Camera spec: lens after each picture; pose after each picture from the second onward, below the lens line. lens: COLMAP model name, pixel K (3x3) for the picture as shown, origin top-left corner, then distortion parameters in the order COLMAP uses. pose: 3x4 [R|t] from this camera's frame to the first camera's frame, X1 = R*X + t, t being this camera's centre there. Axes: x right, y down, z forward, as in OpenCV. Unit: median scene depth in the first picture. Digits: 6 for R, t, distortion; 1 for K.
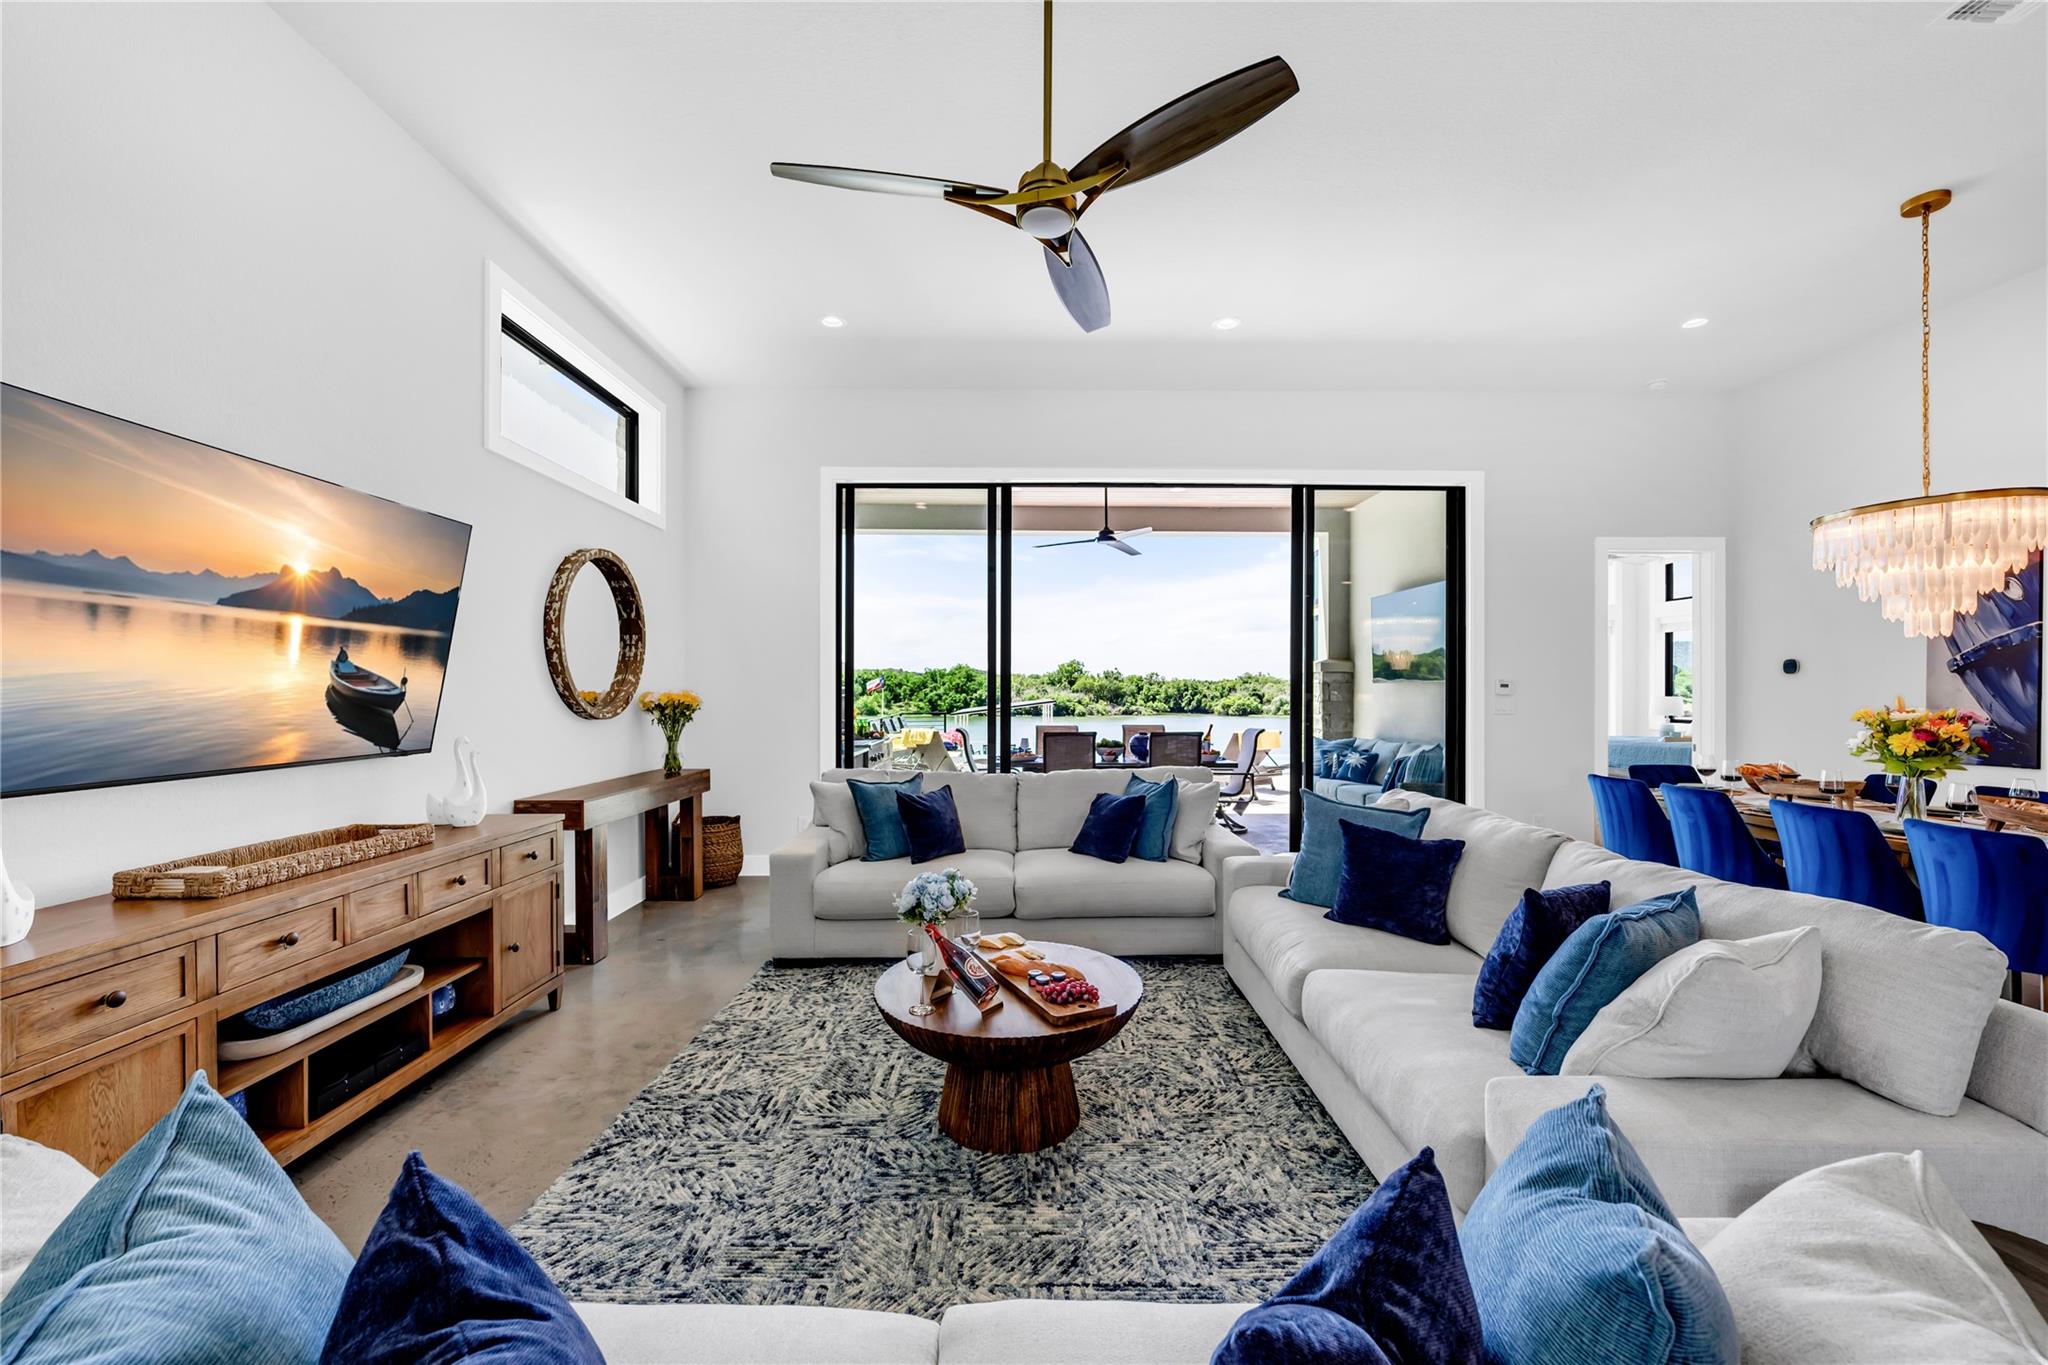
lens RADIAL K [[814.2, 0, 1024.0], [0, 814.2, 682.5], [0, 0, 1]] dist [-0.010583, 0.001022]
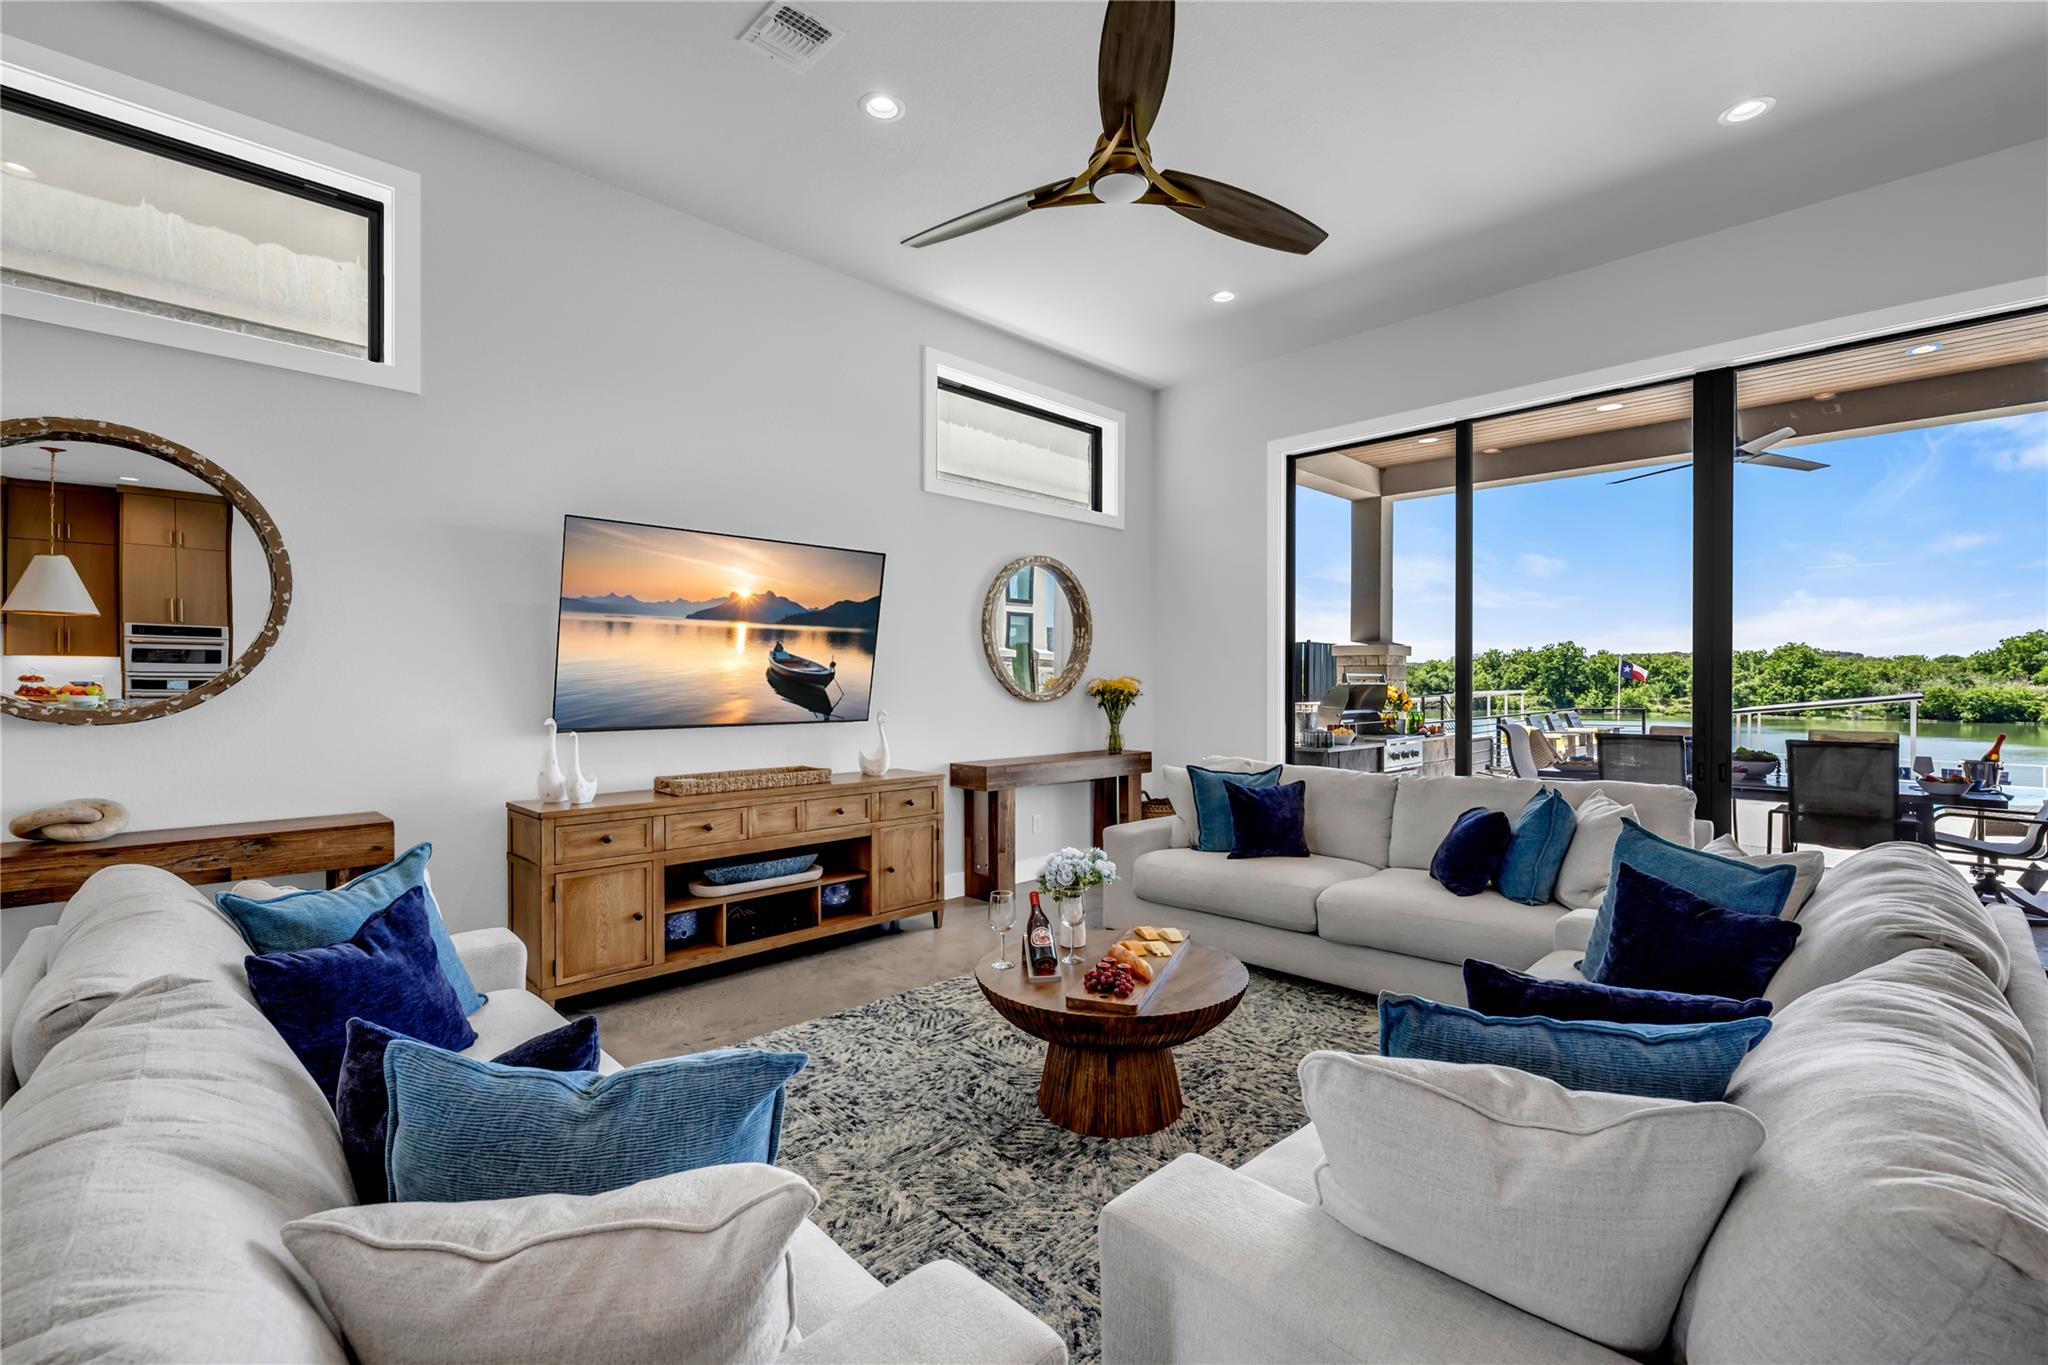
lens RADIAL K [[866.6, 0, 986.3], [0, 866.6, 659.4], [0, 0, 1]] dist [-0.023433, 0.000312]
pose [[0.701258, -0.010847, -0.712826, 0.588220], [0.000711, 0.999894, -0.014516, 0.012279], [0.712908, 0.009672, 0.701191, 0.151115]]
